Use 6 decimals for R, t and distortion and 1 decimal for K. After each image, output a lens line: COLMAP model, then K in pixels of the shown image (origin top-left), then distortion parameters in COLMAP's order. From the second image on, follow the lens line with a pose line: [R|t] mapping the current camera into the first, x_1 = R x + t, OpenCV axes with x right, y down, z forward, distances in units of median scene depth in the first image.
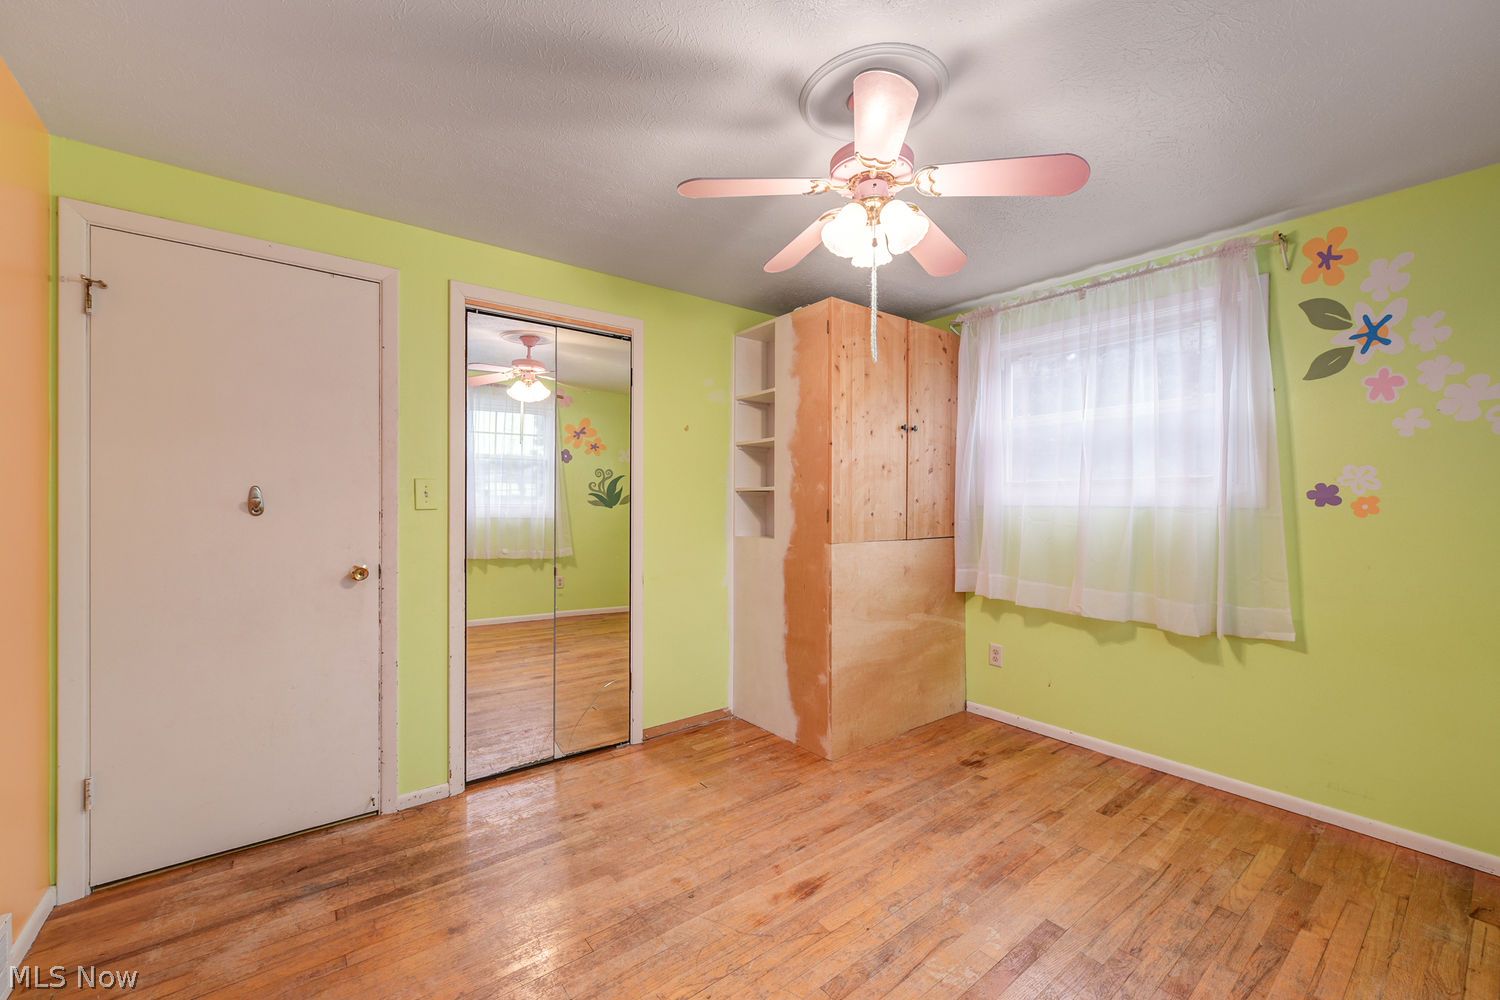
lens RADIAL K [[594.0, 0, 748.5], [0, 594.0, 501.1], [0, 0, 1]] dist [0.001806, 0.000158]
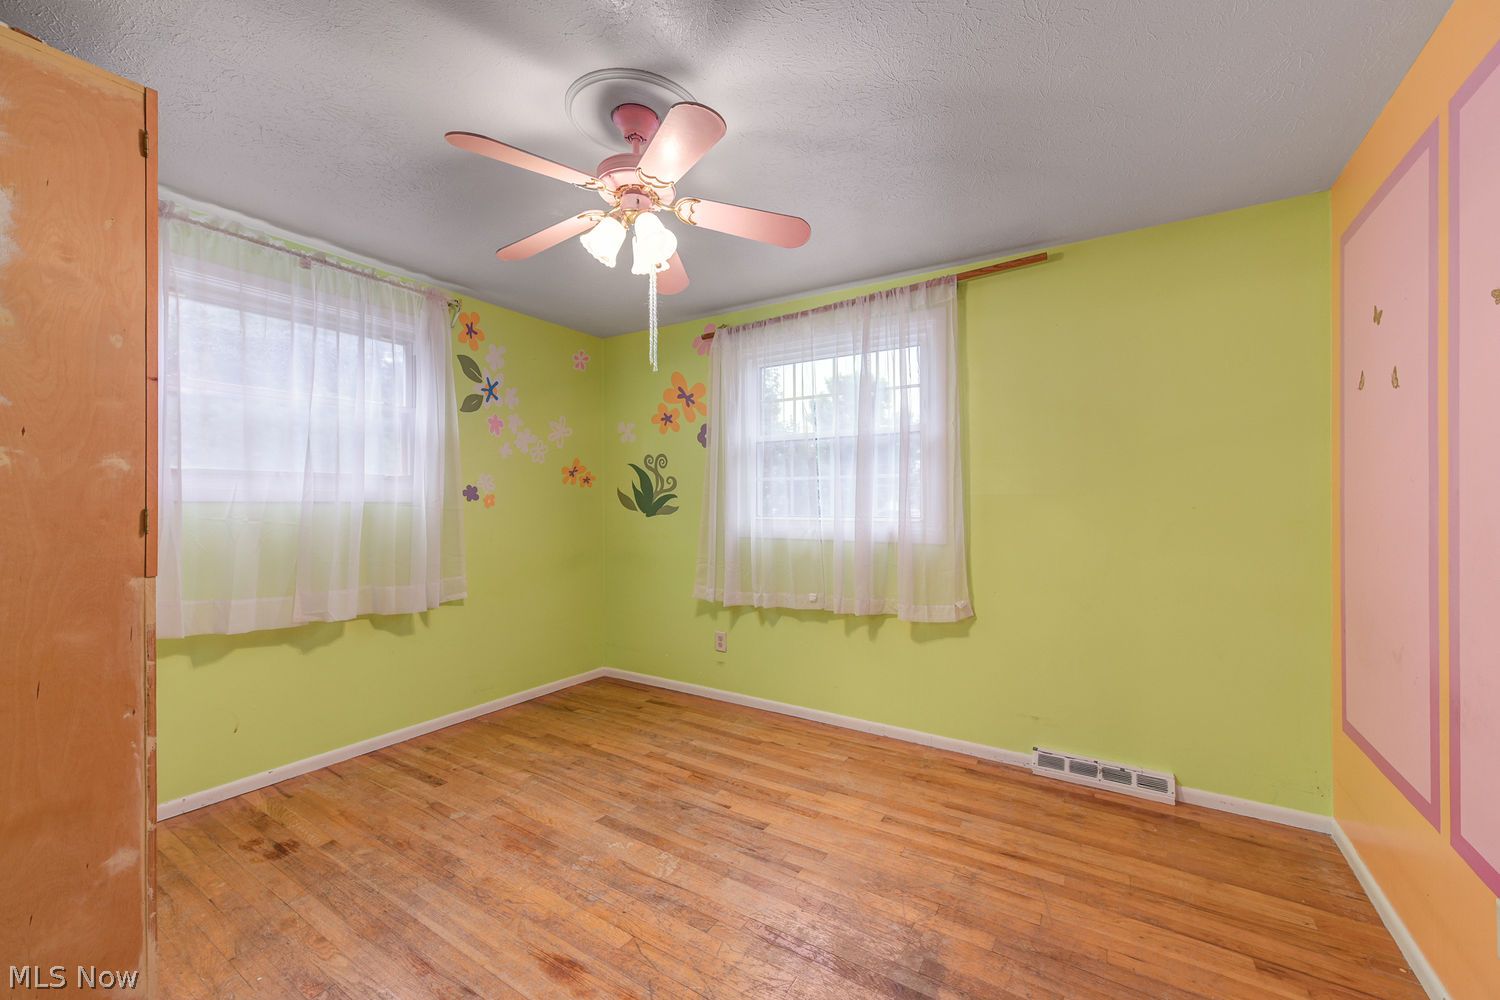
lens RADIAL K [[594.0, 0, 748.5], [0, 594.0, 501.1], [0, 0, 1]] dist [0.001806, 0.000158]
pose [[-0.333487, -0.000435, 0.942755, -0.616997], [-0.003017, 0.999995, -0.000605, 0.007350], [-0.942750, -0.003046, -0.333487, 0.840094]]
